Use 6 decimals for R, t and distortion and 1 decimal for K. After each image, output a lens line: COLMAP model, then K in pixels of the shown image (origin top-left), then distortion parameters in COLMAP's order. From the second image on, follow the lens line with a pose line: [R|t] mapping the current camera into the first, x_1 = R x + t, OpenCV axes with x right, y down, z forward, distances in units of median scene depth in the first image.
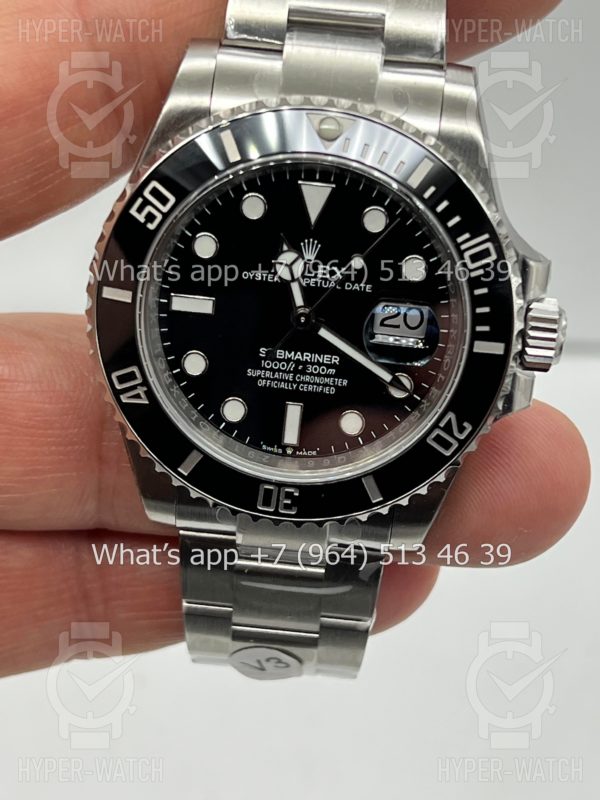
lens RADIAL K [[1851.6, 0, 300.0], [0, 1851.6, 400.0], [0, 0, 1]] dist [0.218092, -0.794558]
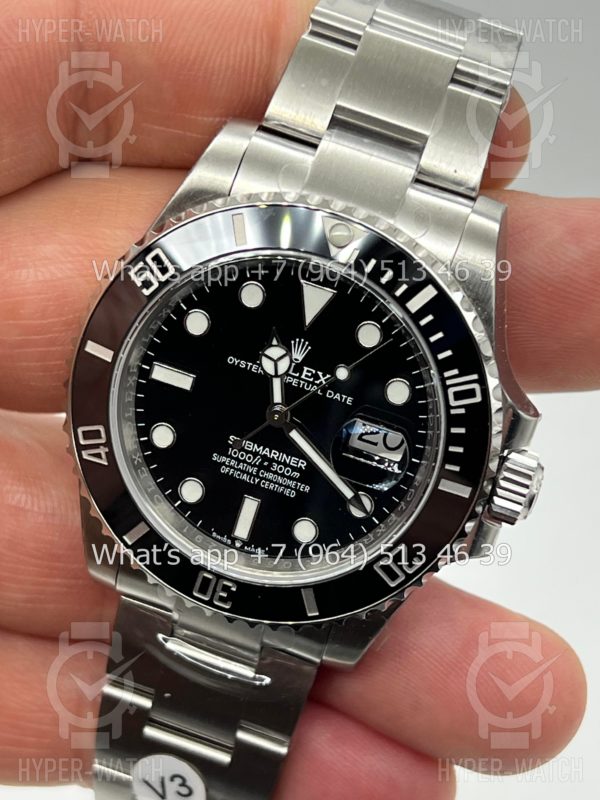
lens RADIAL K [[1851.6, 0, 300.0], [0, 1851.6, 400.0], [0, 0, 1]] dist [0.218092, -0.794558]
pose [[0.971857, 0.220891, -0.081856, 0.090973], [-0.222303, 0.974941, -0.008440, -0.046372], [0.077941, 0.026399, 0.996608, 0.023914]]
